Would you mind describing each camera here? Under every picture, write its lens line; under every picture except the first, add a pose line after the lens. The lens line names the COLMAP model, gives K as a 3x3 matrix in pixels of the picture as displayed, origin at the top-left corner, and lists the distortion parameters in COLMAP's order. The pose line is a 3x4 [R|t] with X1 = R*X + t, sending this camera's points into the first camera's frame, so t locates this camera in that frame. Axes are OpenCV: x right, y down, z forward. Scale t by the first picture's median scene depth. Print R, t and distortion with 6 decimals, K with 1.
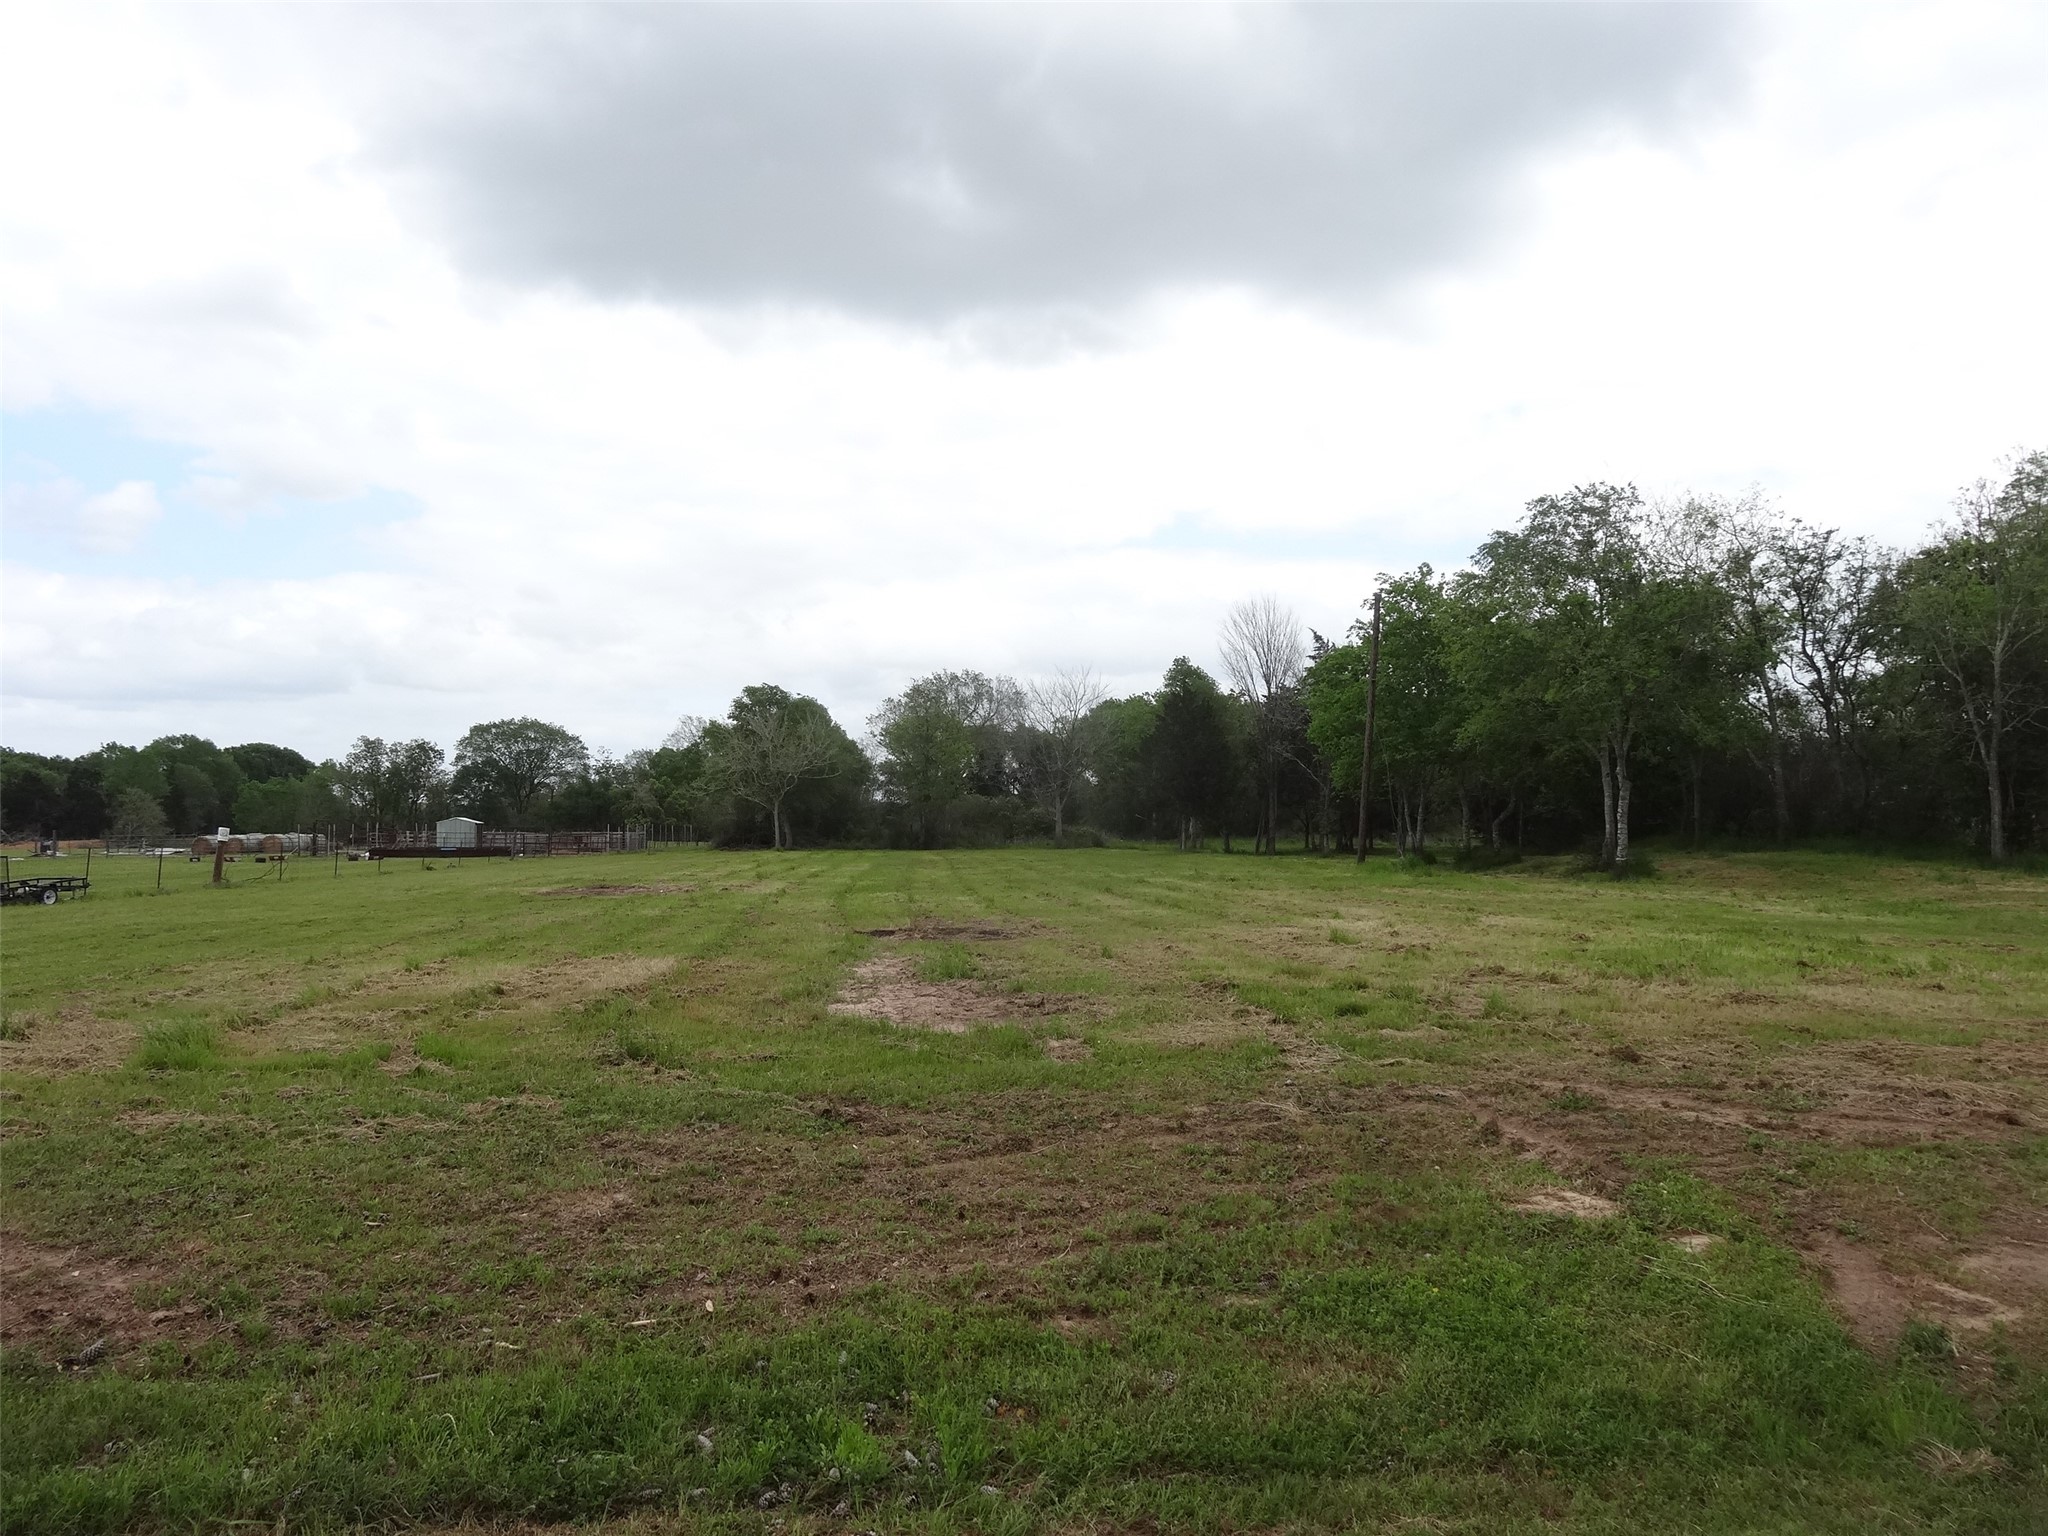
lens RADIAL K [[1532.0, 0, 1034.6], [0, 1532.0, 799.9], [0, 0, 1]] dist [0.003603, 0.008589]
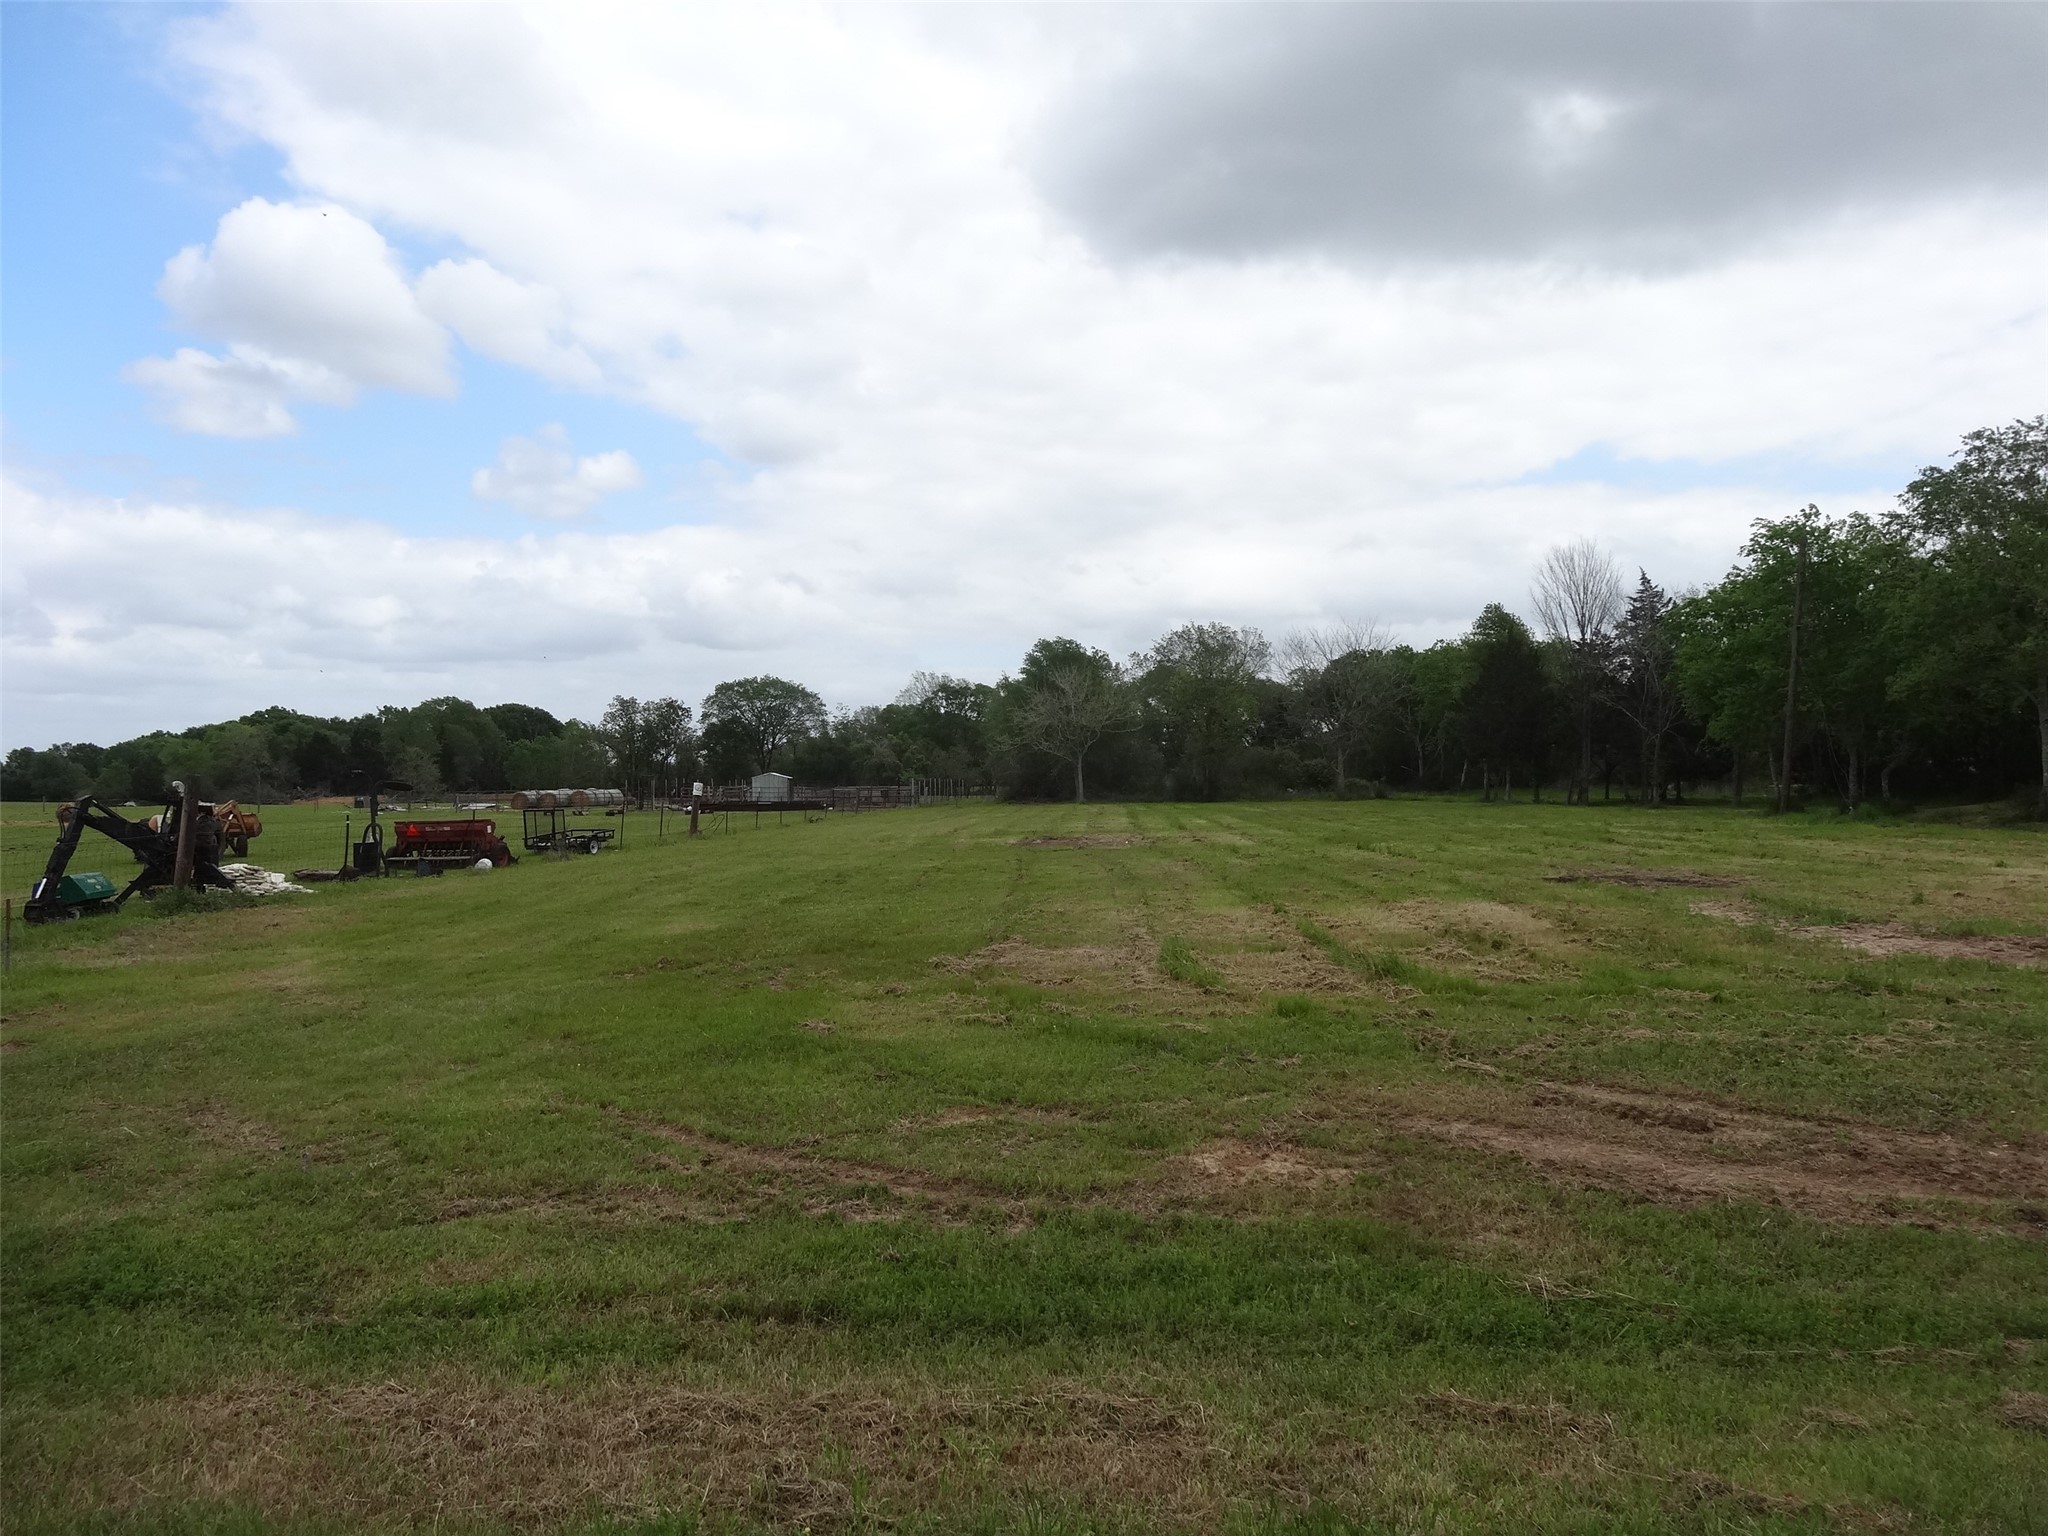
lens RADIAL K [[1532.0, 0, 1023.2], [0, 1532.0, 775.4], [0, 0, 1]] dist [0.003603, 0.008589]
pose [[0.993616, -0.005139, -0.112699, -0.155953], [0.006752, 0.999880, 0.013931, 0.000196], [0.112614, -0.014603, 0.993531, -0.023627]]
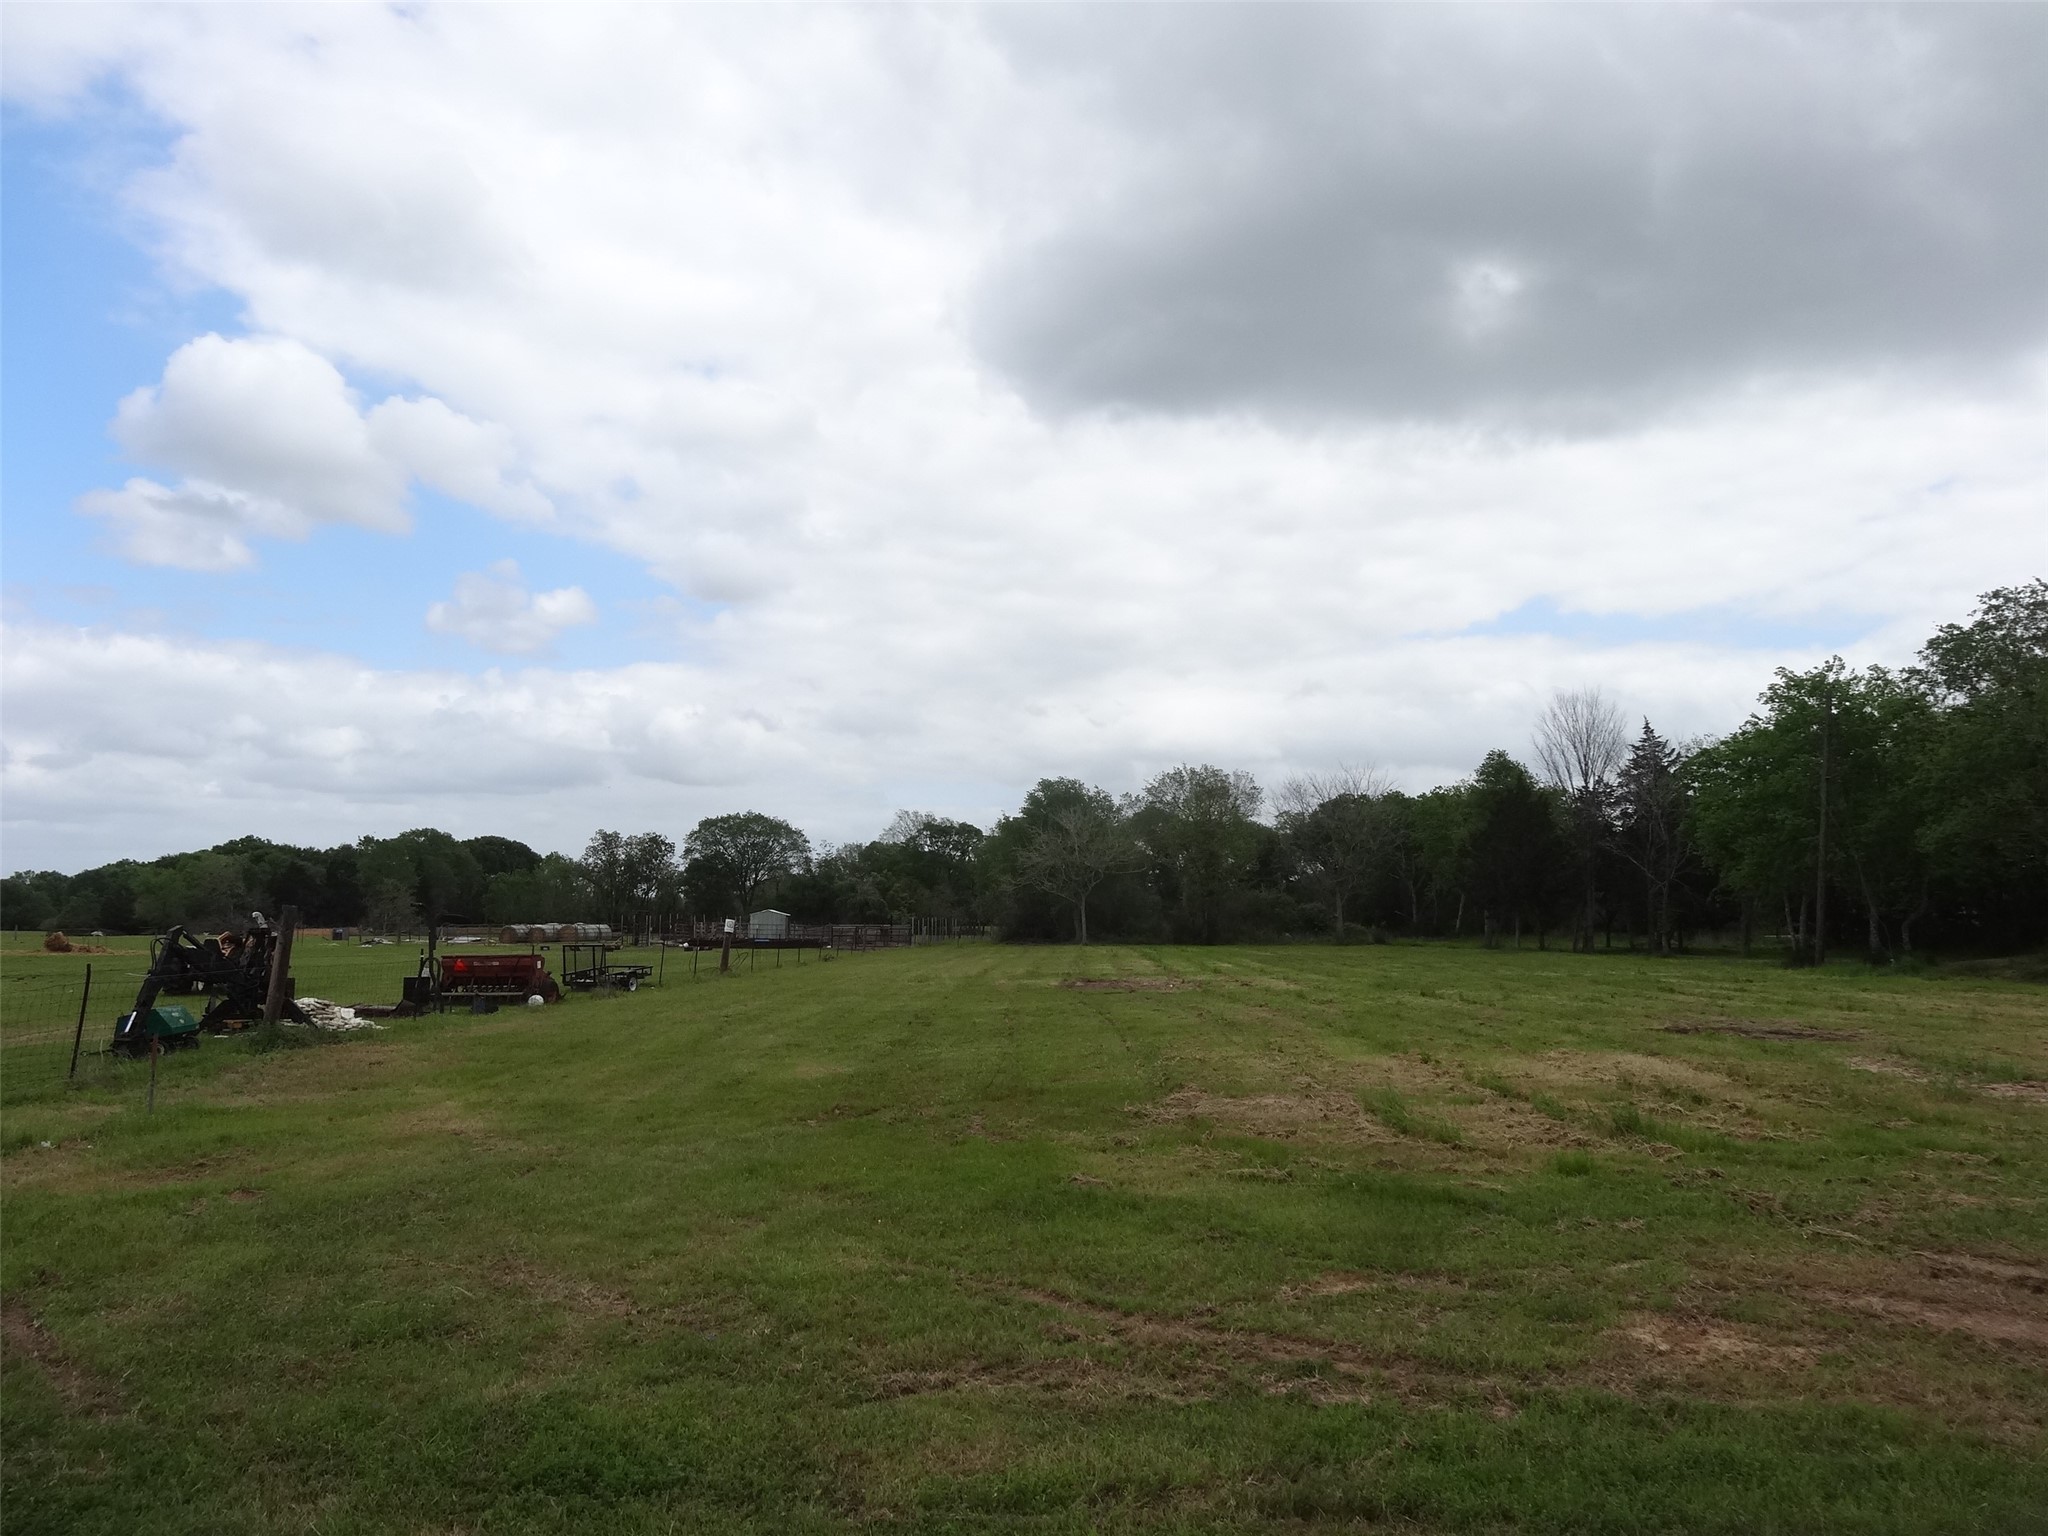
lens RADIAL K [[1532.0, 0, 1016.4], [0, 1532.0, 775.4], [0, 0, 1]] dist [0.003603, 0.008589]
pose [[0.995571, -0.000930, -0.094006, -0.200496], [-0.006340, 0.997010, -0.077008, -0.000135], [0.093797, 0.077263, 0.992589, -0.022902]]
